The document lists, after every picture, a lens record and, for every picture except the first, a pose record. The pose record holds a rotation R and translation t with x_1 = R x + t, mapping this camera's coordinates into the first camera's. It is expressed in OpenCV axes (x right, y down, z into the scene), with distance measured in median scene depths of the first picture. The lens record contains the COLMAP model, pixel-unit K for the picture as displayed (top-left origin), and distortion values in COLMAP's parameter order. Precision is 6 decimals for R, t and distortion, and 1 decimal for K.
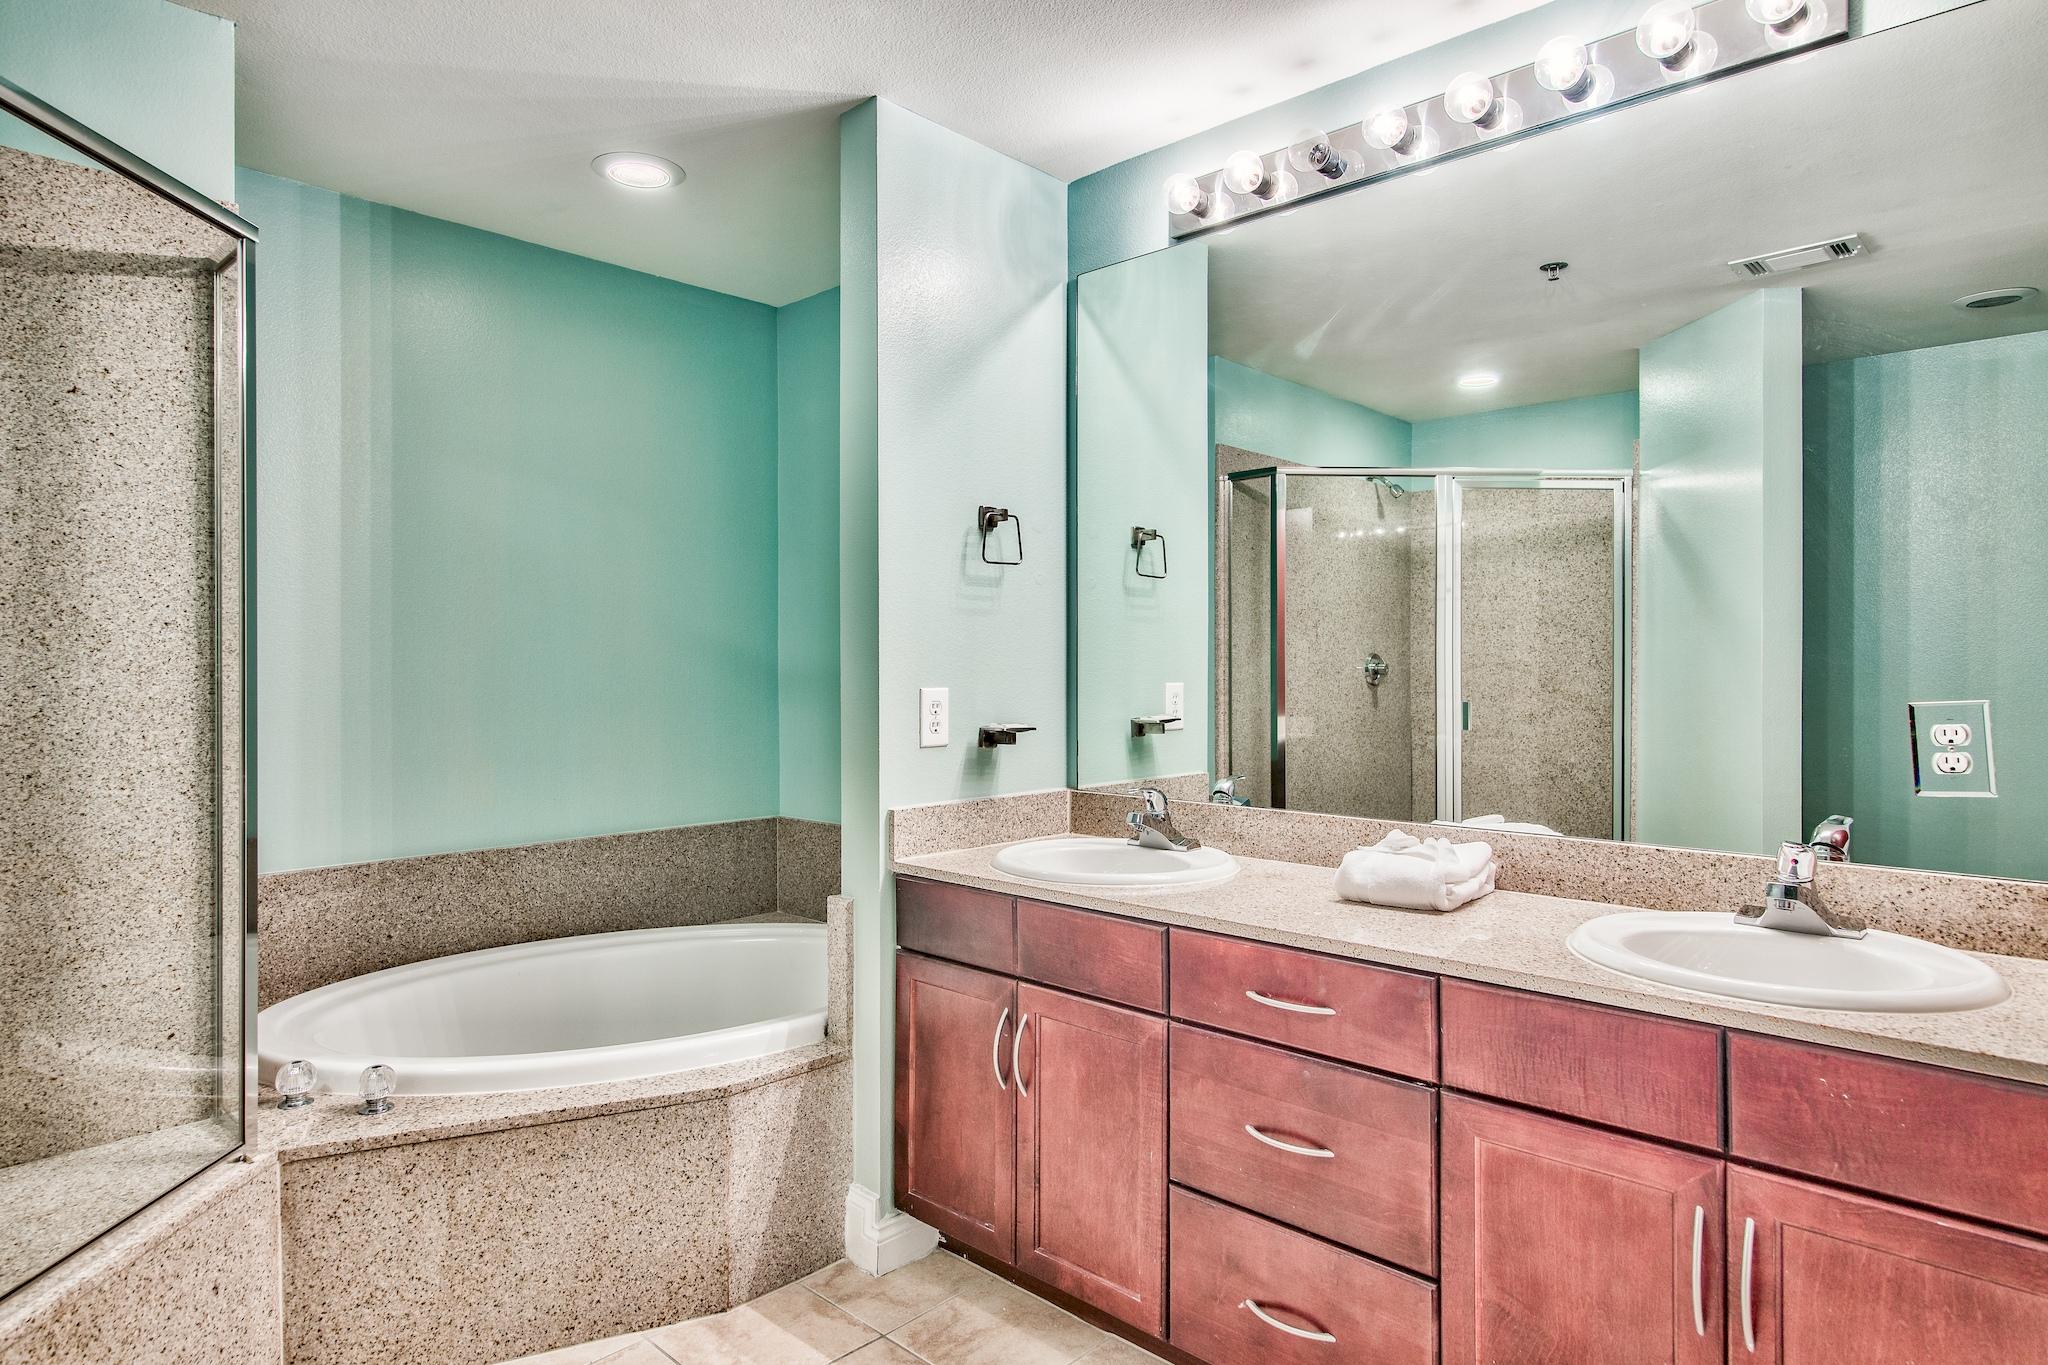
lens RADIAL K [[1195.8, 0, 1012.1], [0, 1195.8, 683.2], [0, 0, 1]] dist [0.008771, -0.001648]
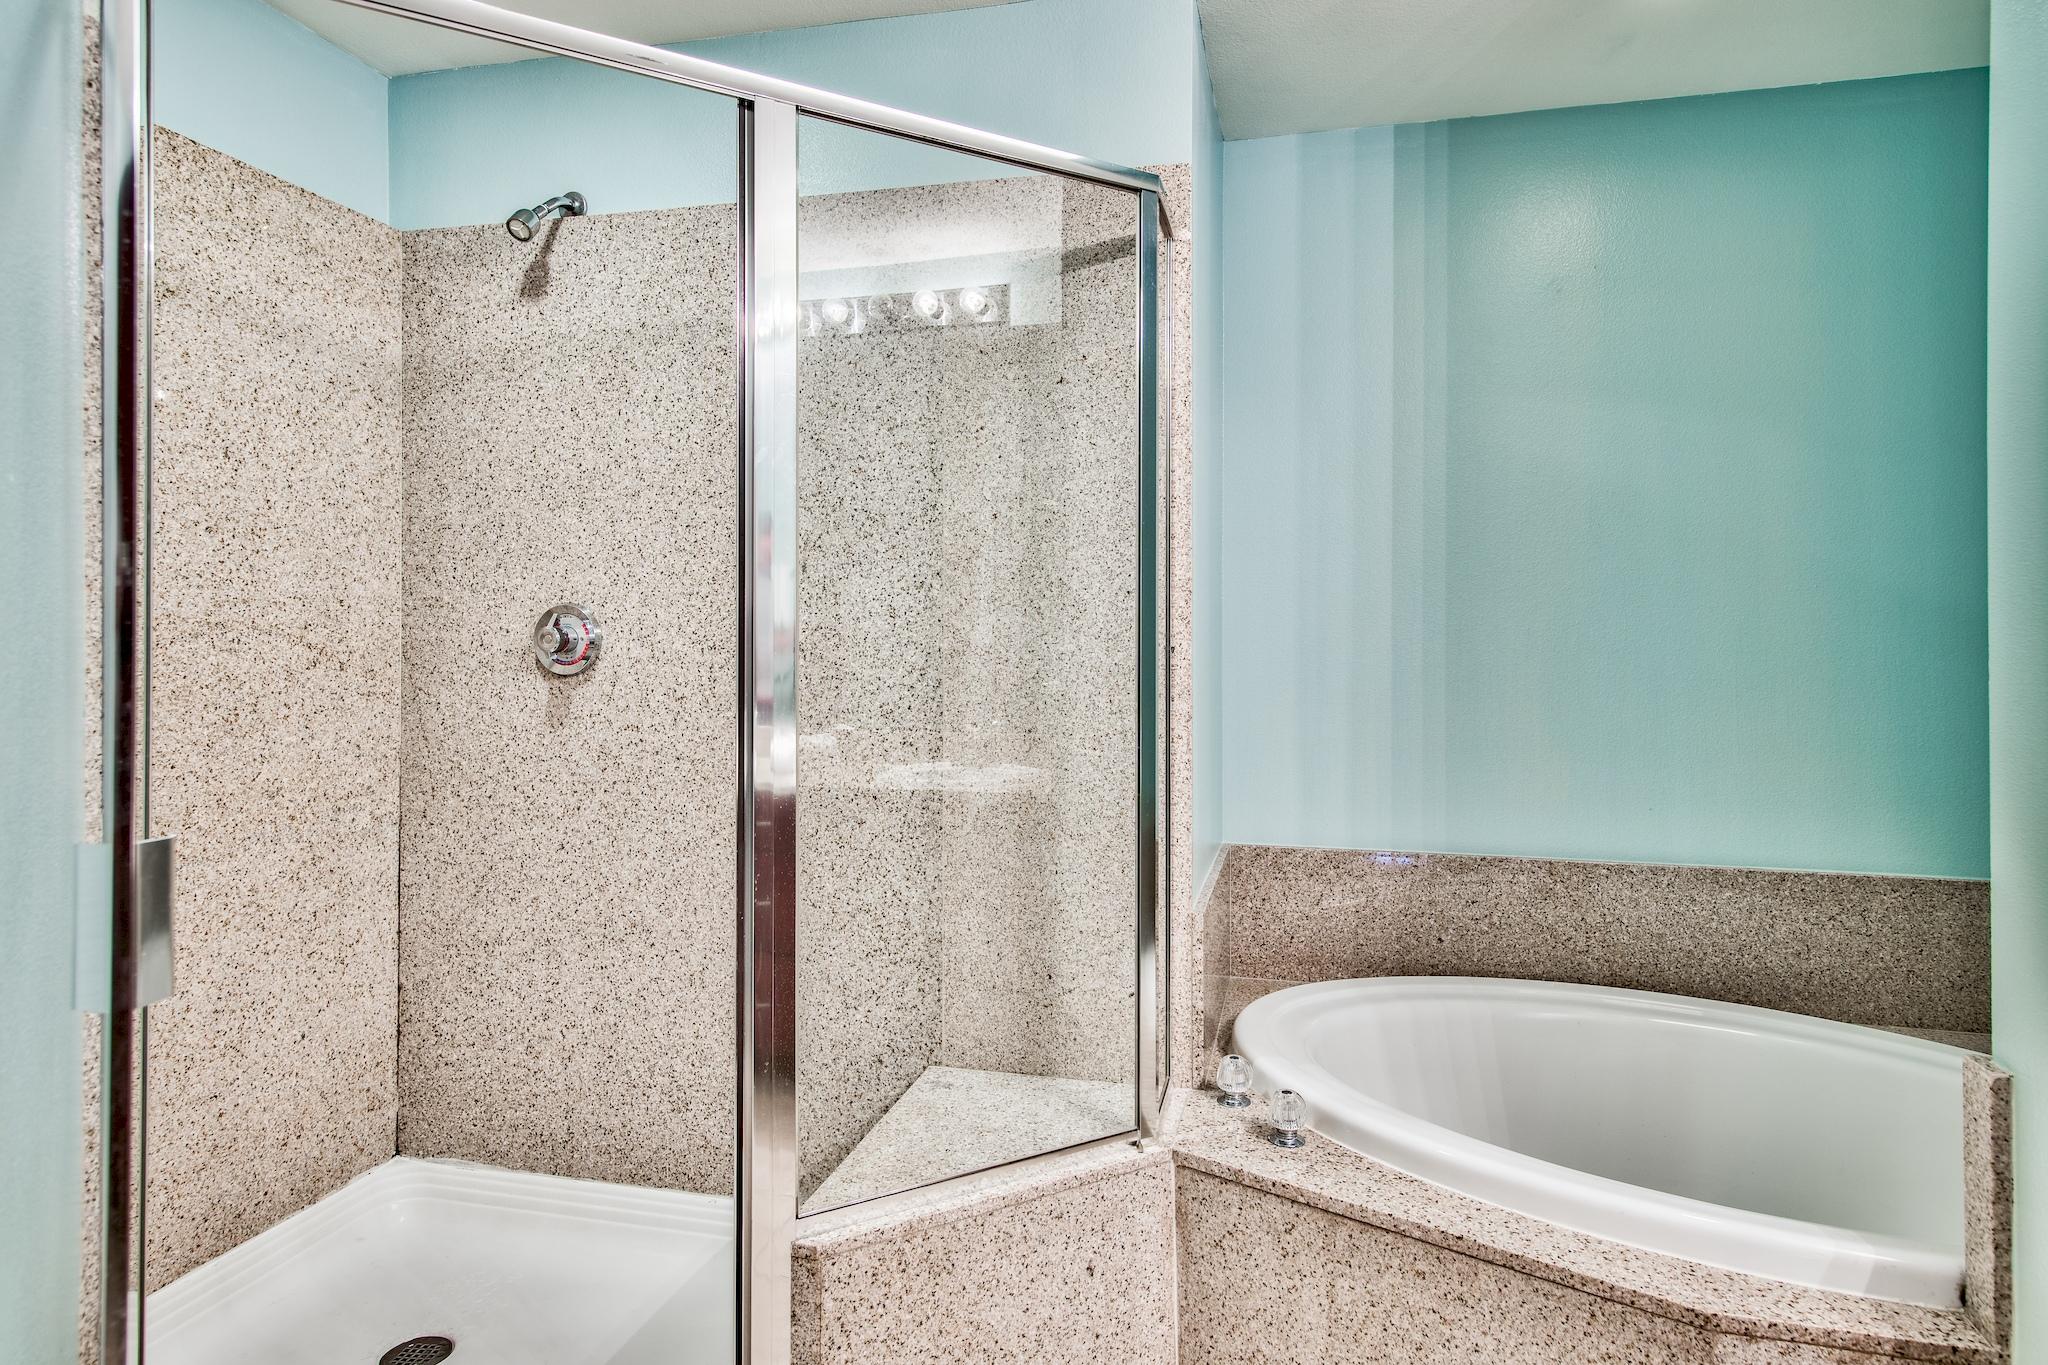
lens RADIAL K [[1195.8, 0, 1002.2], [0, 1195.8, 631.6], [0, 0, 1]] dist [0.008771, -0.001648]
pose [[0.495111, 0.003704, -0.868822, 0.133518], [-0.020163, 0.999771, -0.007228, -0.006345], [0.868596, 0.021096, 0.495072, 0.401785]]
